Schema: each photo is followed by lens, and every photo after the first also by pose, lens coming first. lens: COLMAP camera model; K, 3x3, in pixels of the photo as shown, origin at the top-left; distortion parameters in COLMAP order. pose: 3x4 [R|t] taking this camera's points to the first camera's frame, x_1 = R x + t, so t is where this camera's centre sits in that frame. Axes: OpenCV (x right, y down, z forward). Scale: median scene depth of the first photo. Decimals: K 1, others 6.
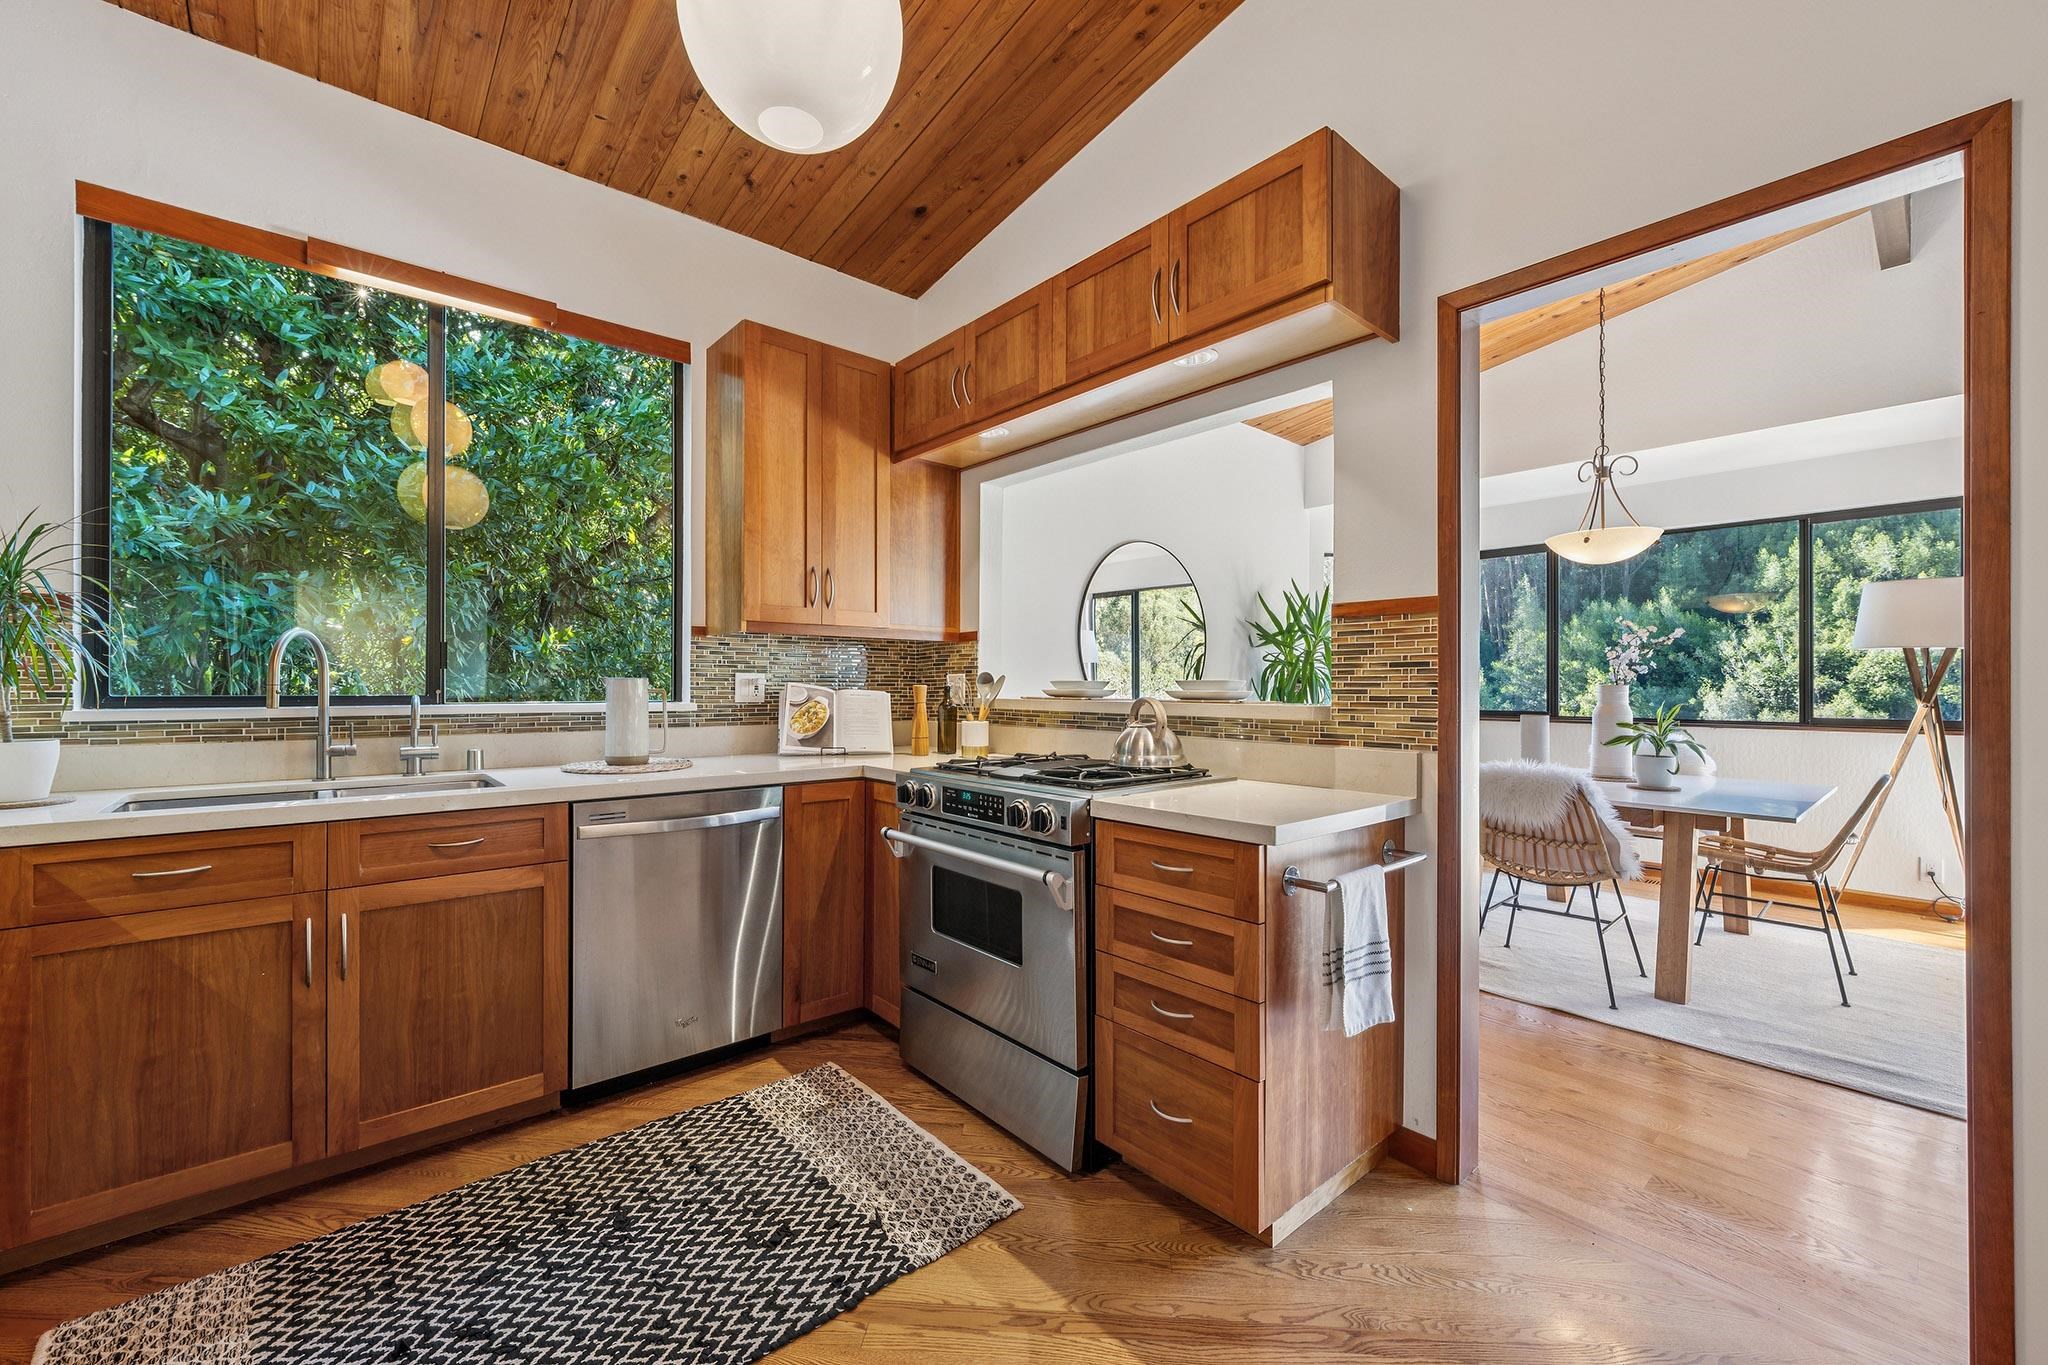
lens RADIAL K [[835.1, 0, 1032.7], [0, 835.1, 681.2], [0, 0, 1]] dist [0.003470, 0.000504]
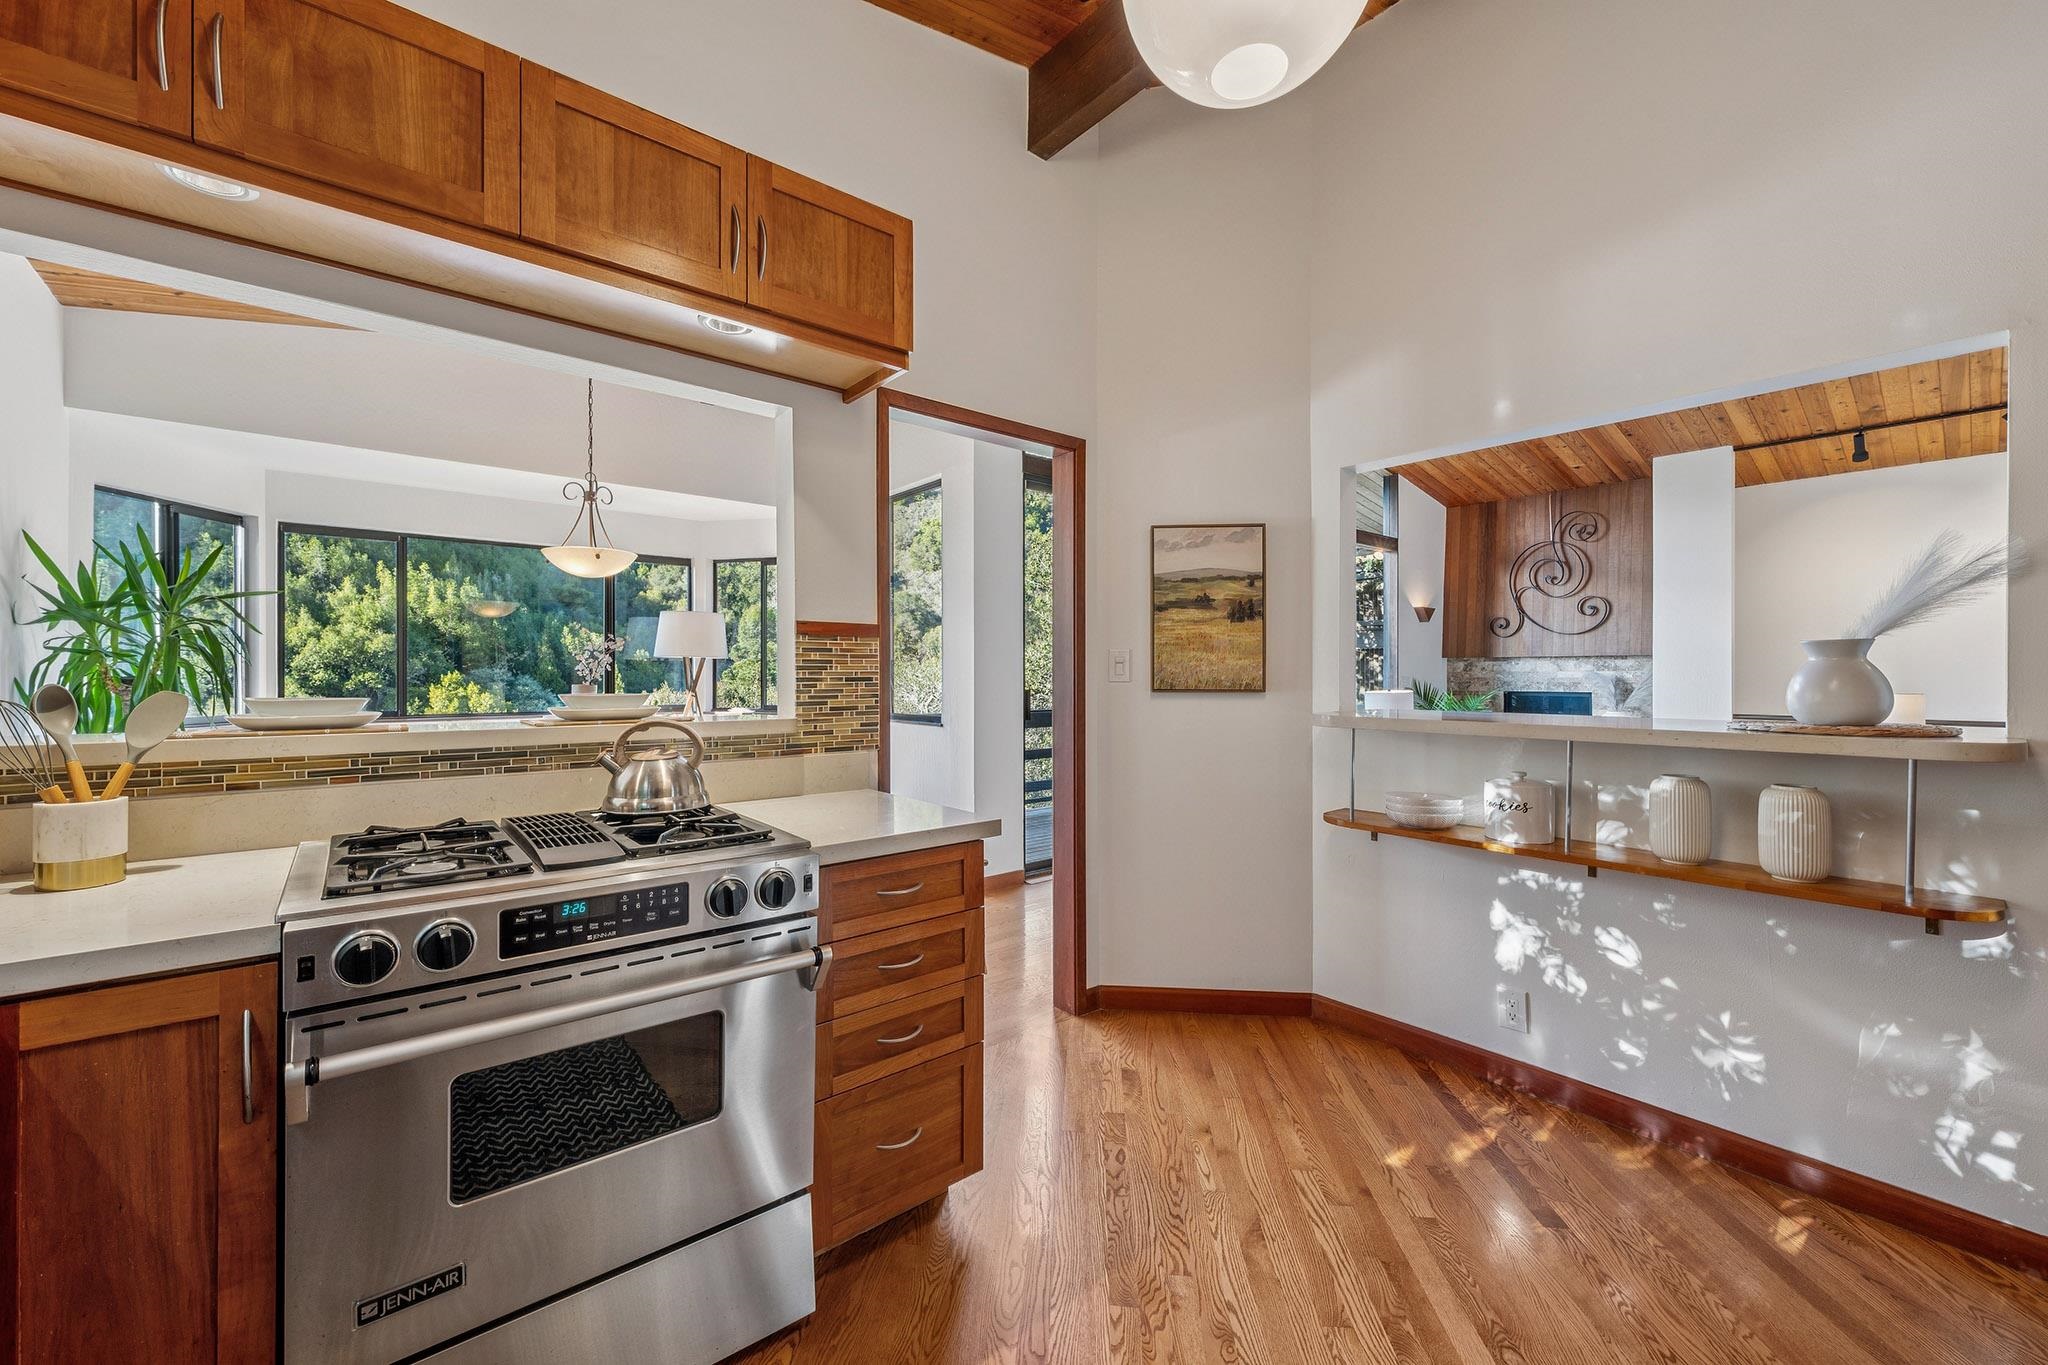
lens RADIAL K [[783.4, 0, 1018.9], [0, 783.4, 675.4], [0, 0, 1]] dist [-0.000348, 0.000237]
pose [[0.040230, -0.003655, 0.999184, -0.465363], [-0.005845, 0.999975, 0.003893, -0.021914], [-0.999173, -0.005997, 0.040208, 0.511361]]
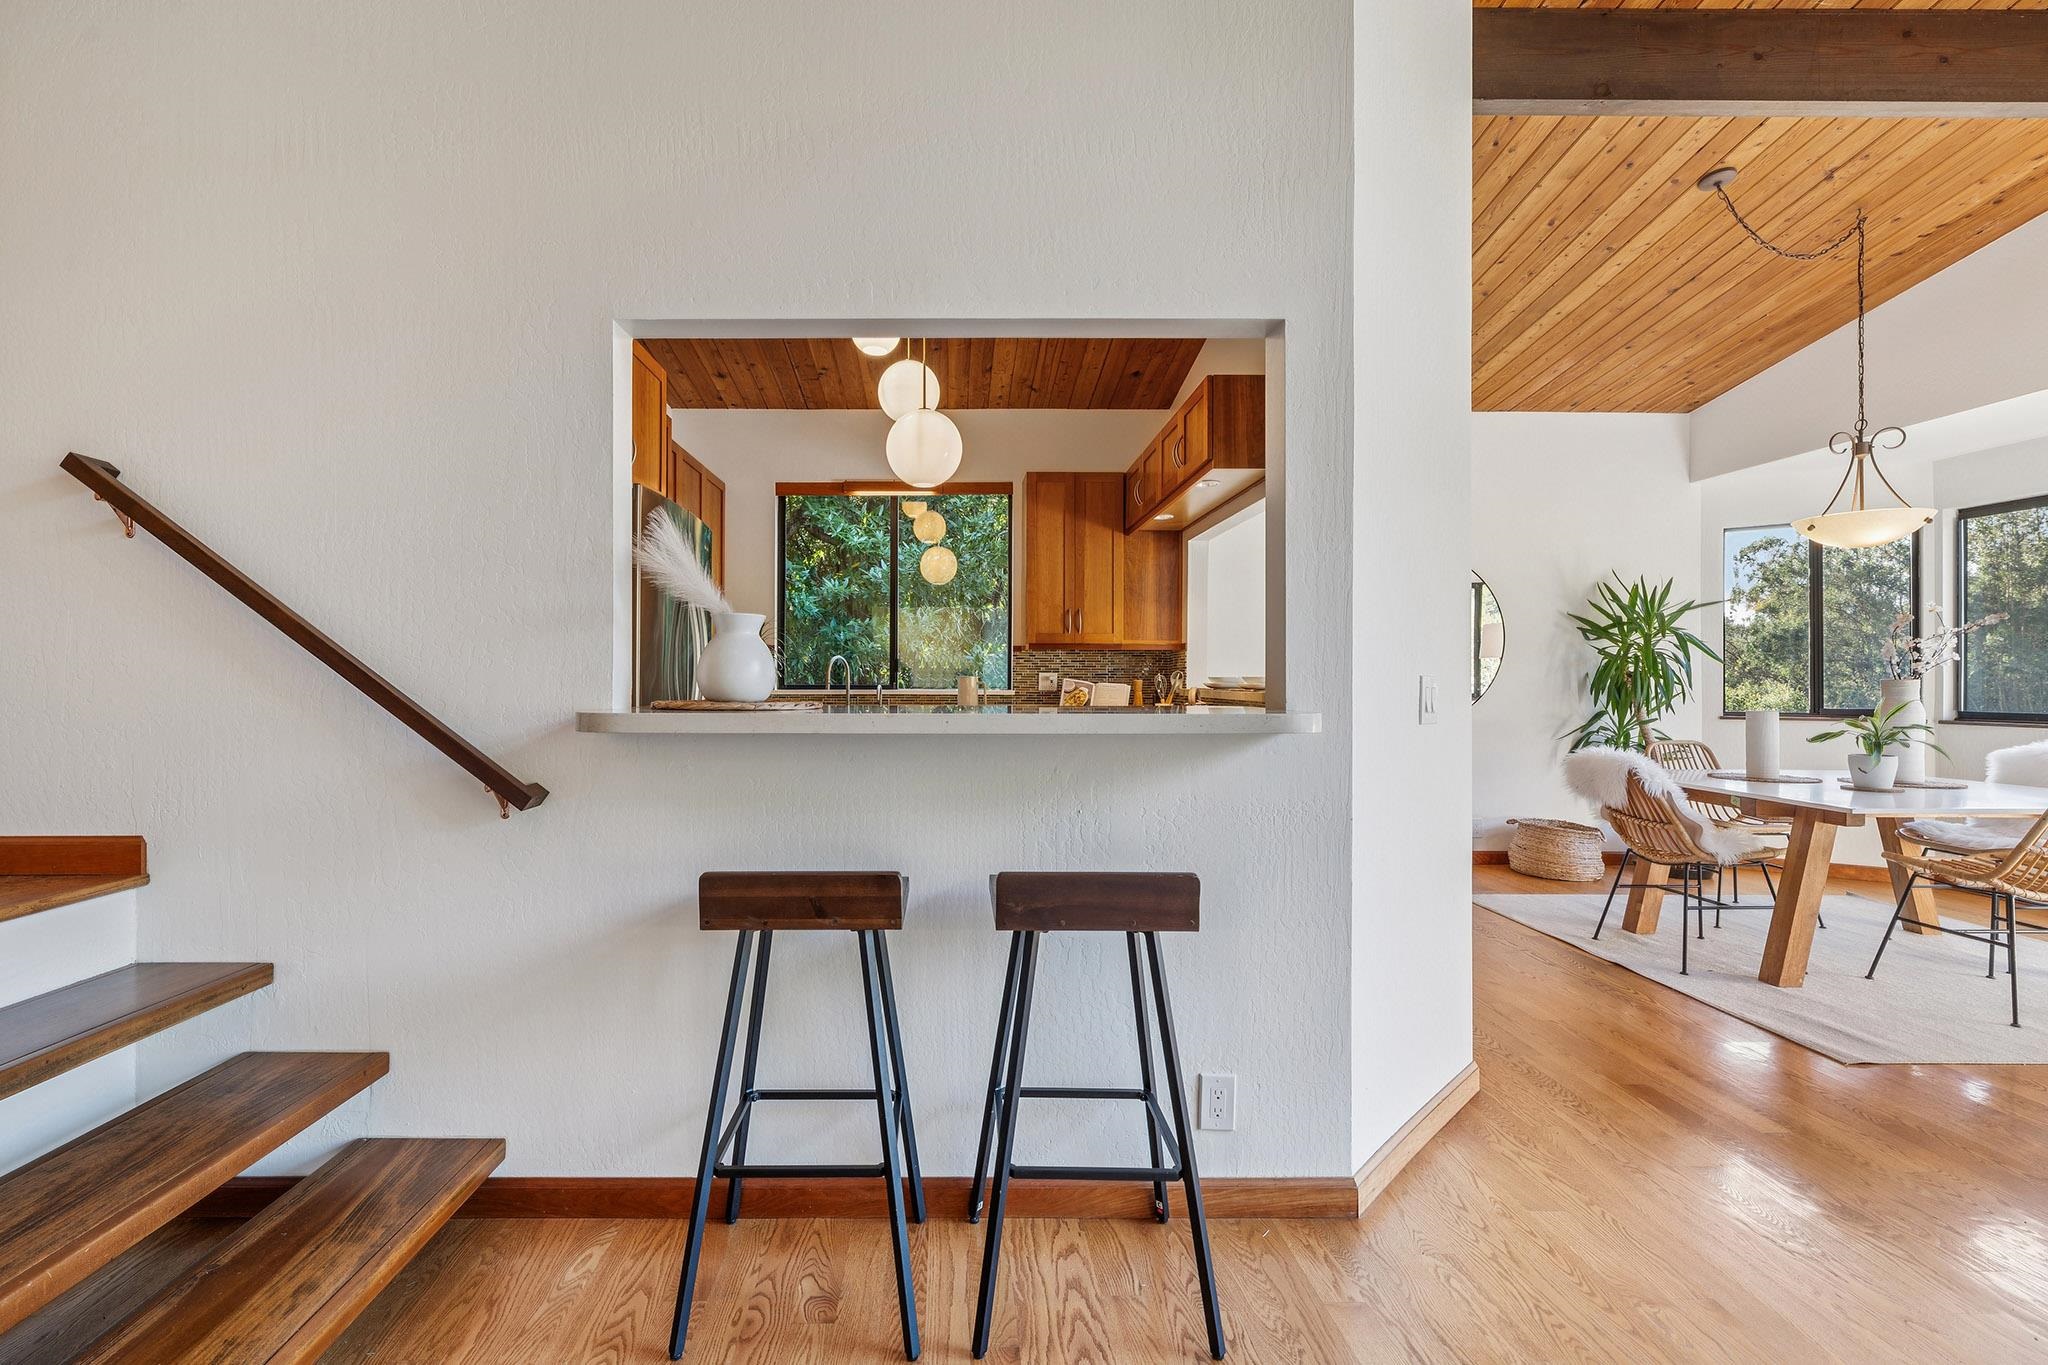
lens RADIAL K [[1013.5, 0, 1013.0], [0, 1013.5, 678.0], [0, 0, 1]] dist [-0.000278, 0.000178]
pose [[0.778489, -0.001222, -0.627657, 0.874995], [0.003370, 0.999992, 0.002233, -0.004410], [0.627650, -0.003854, 0.778486, -0.610364]]
